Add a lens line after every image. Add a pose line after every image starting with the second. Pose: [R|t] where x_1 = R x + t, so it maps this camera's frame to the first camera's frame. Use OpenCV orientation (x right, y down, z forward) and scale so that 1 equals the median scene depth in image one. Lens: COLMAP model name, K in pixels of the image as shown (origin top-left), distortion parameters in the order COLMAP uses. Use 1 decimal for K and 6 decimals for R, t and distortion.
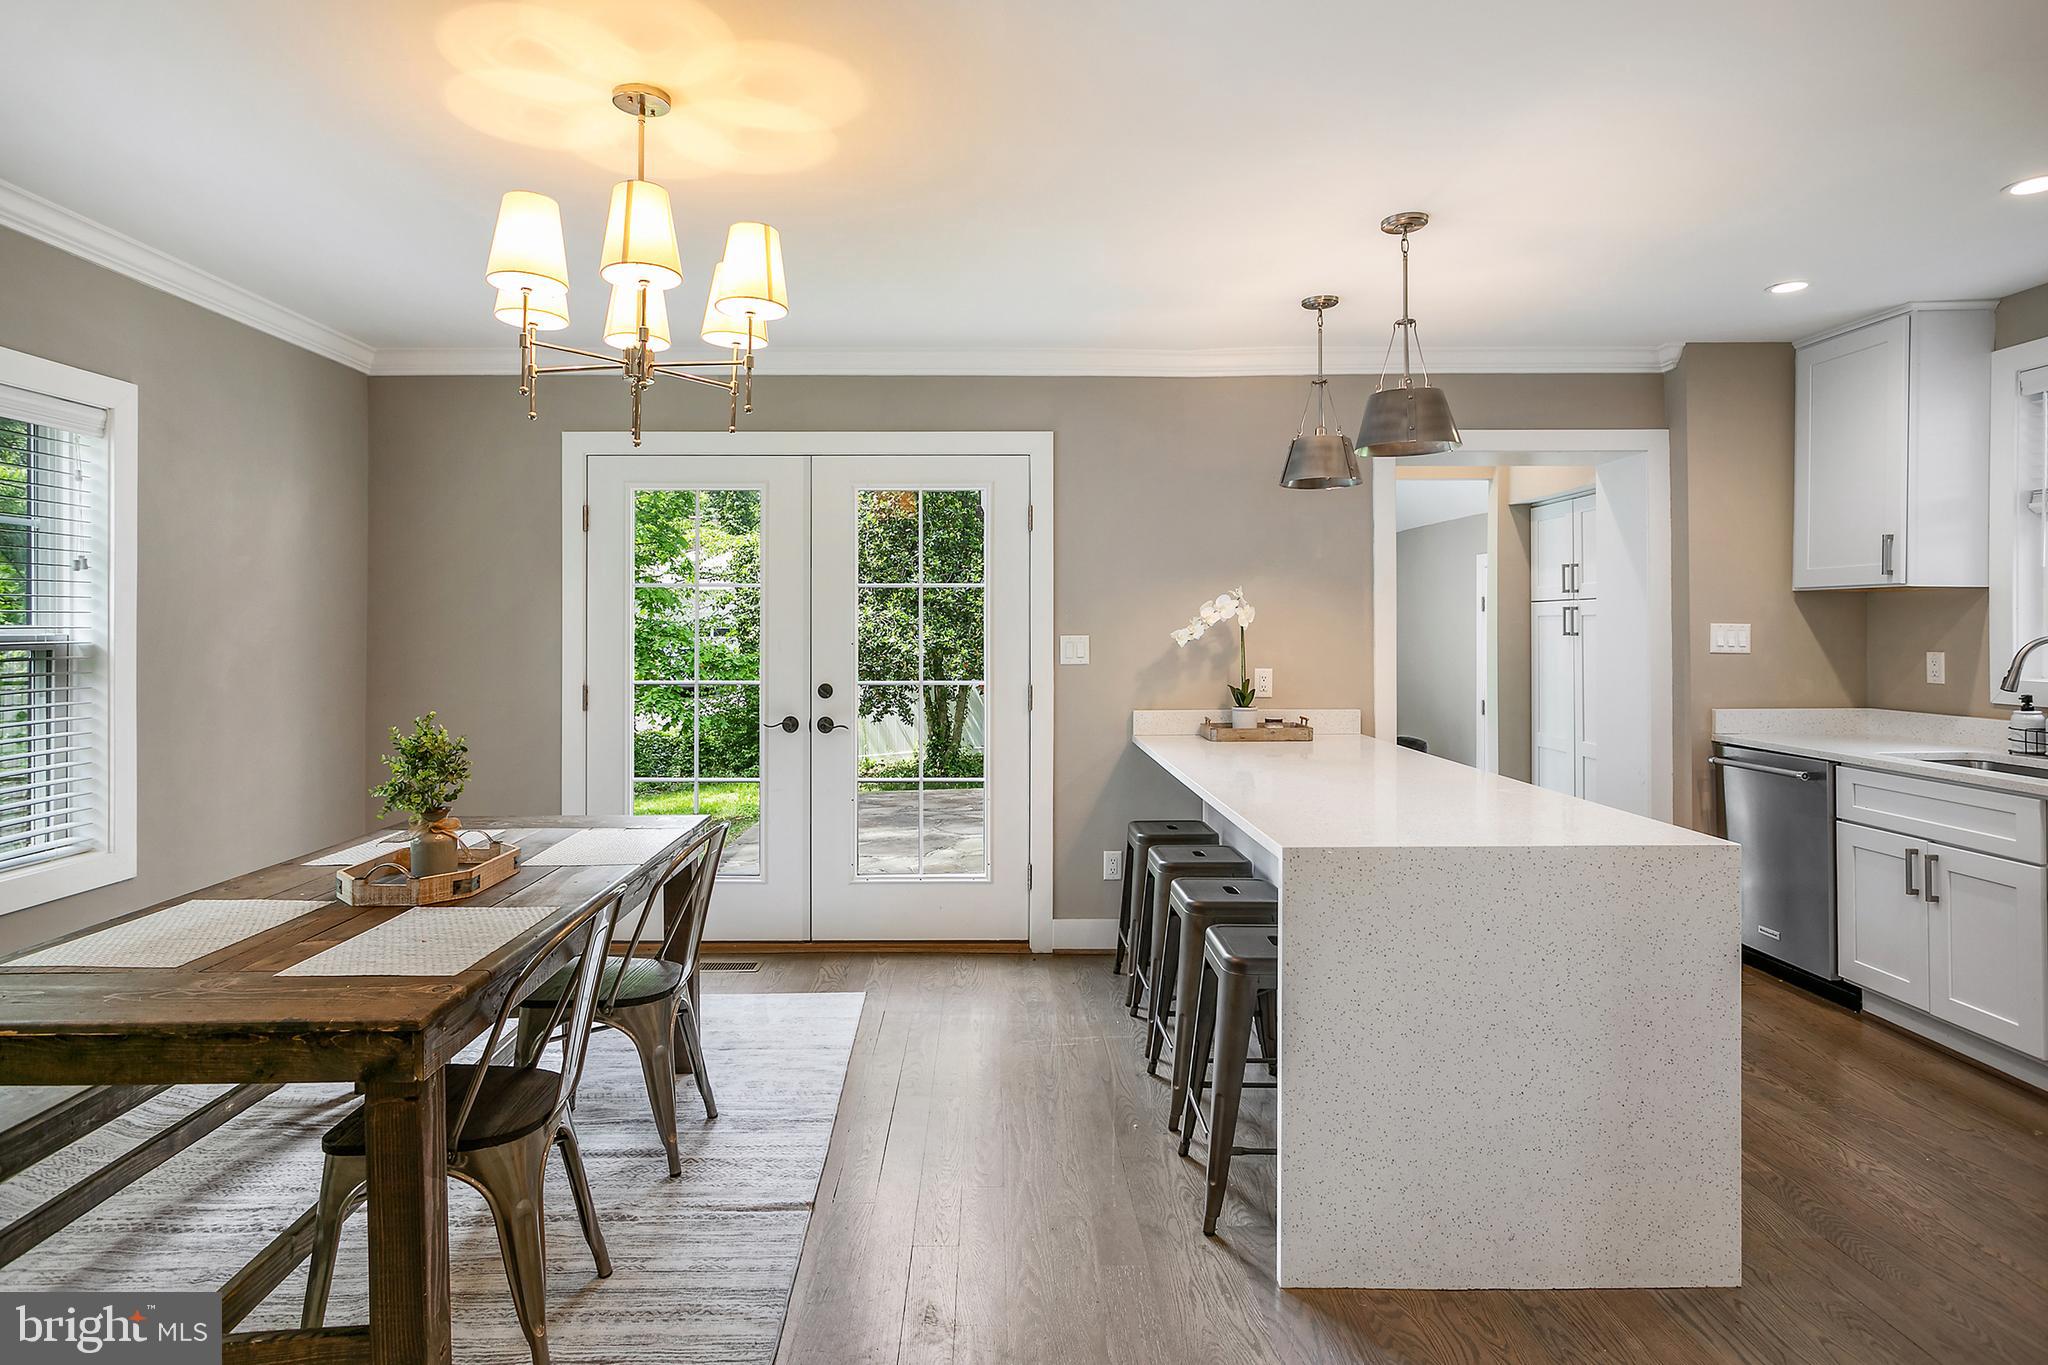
lens RADIAL K [[1120.5, 0, 1022.4], [0, 1120.5, 631.7], [0, 0, 1]] dist [0.001755, 0.002686]
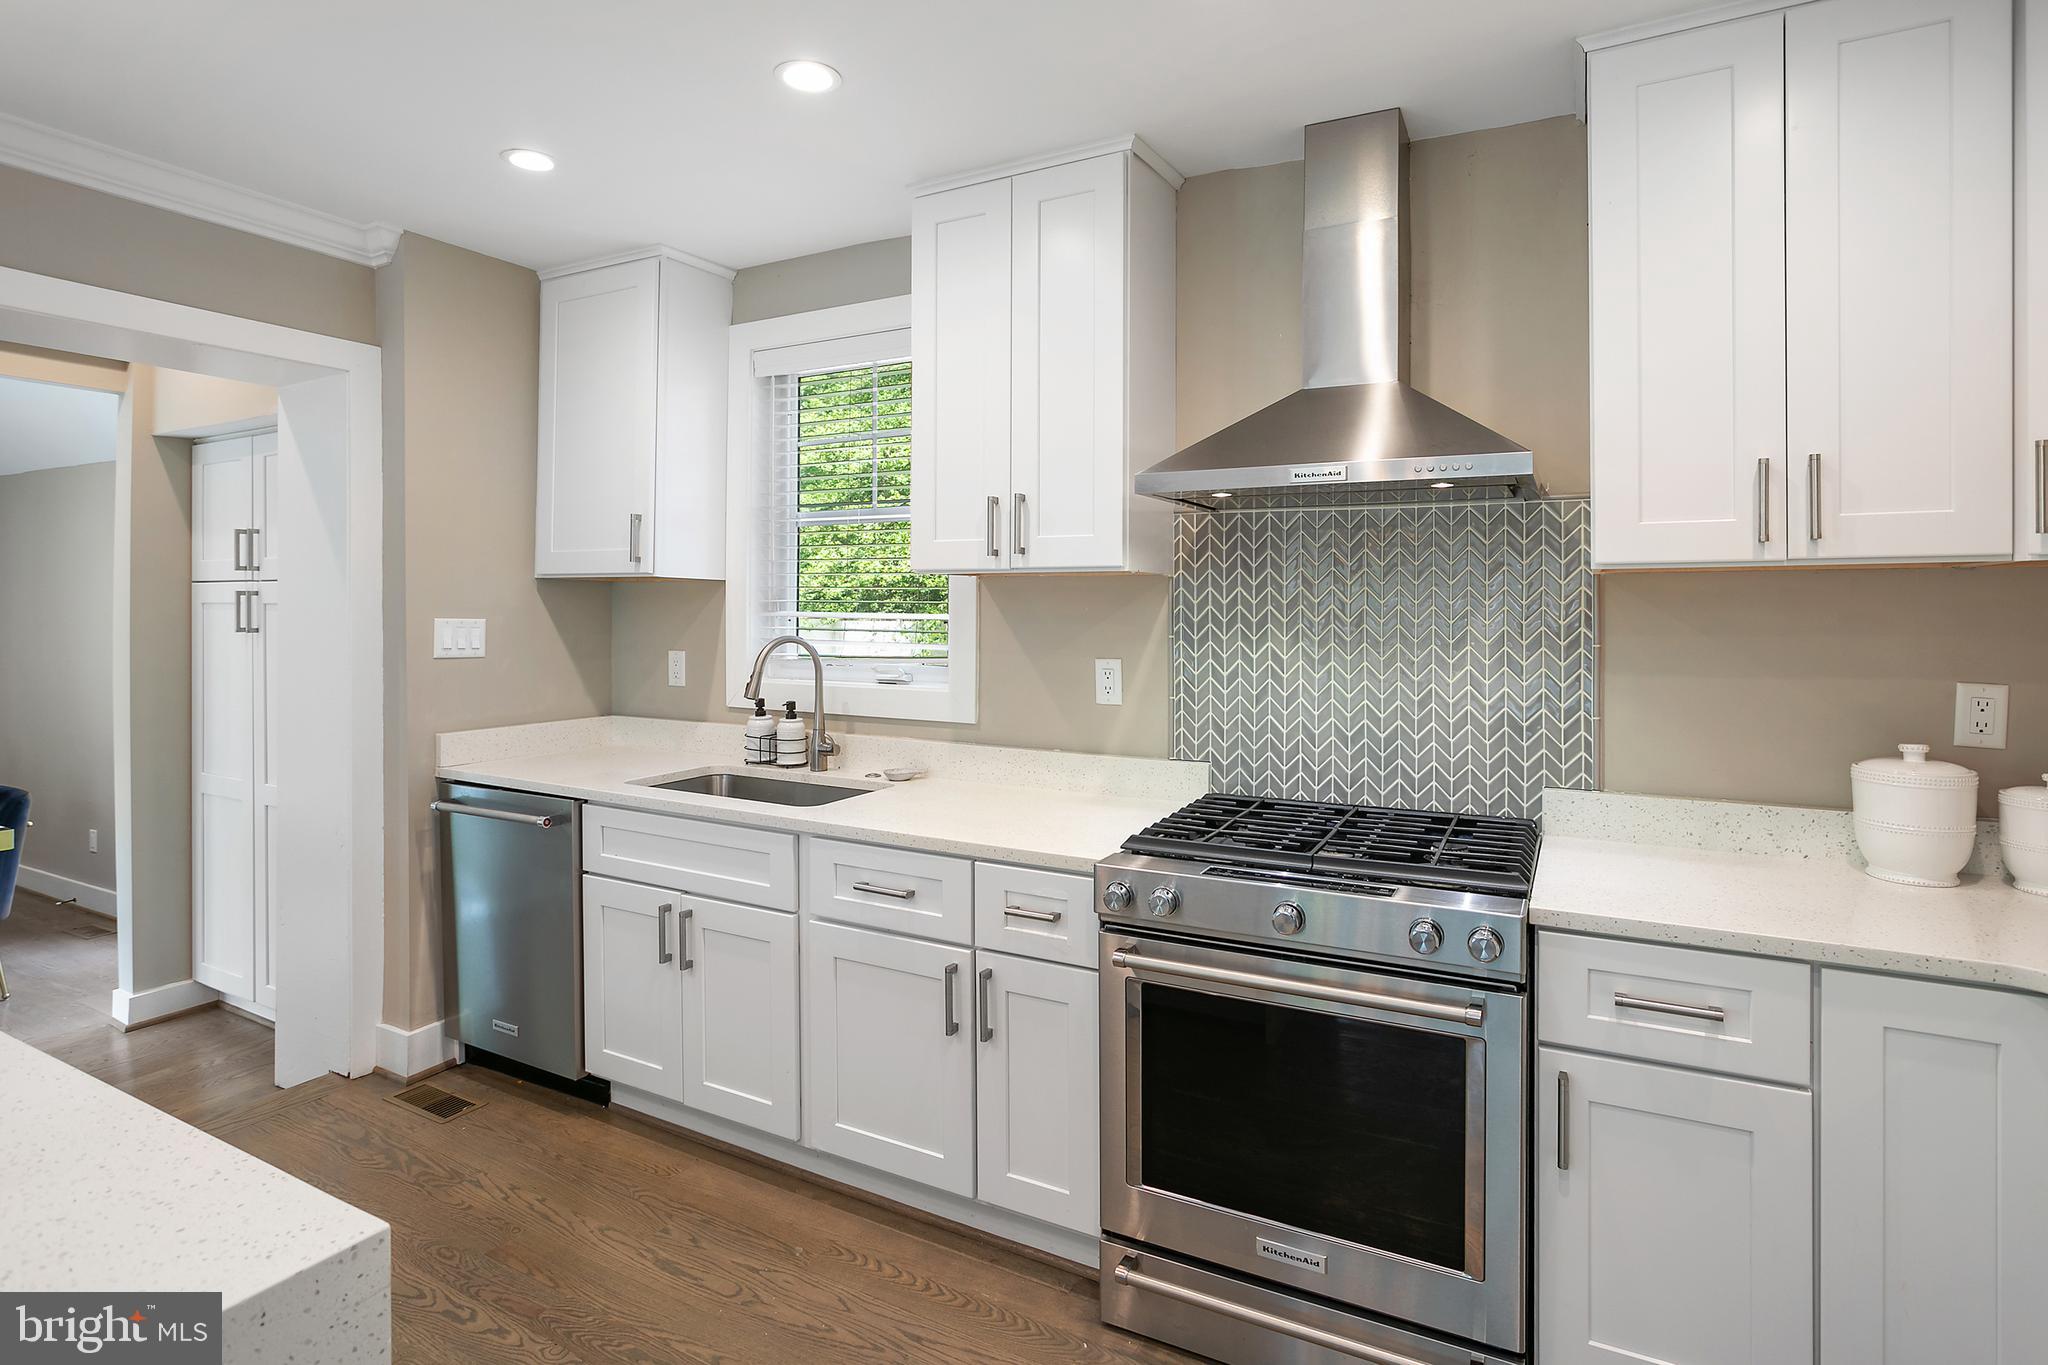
lens RADIAL K [[1046.3, 0, 1020.2], [0, 1046.3, 604.4], [0, 0, 1]] dist [-0.039447, 0.026438]
pose [[0.509202, 0.007410, 0.860615, 0.232854], [-0.003014, 0.999972, -0.006827, -0.013985], [-0.860642, 0.000883, 0.509210, 0.334873]]
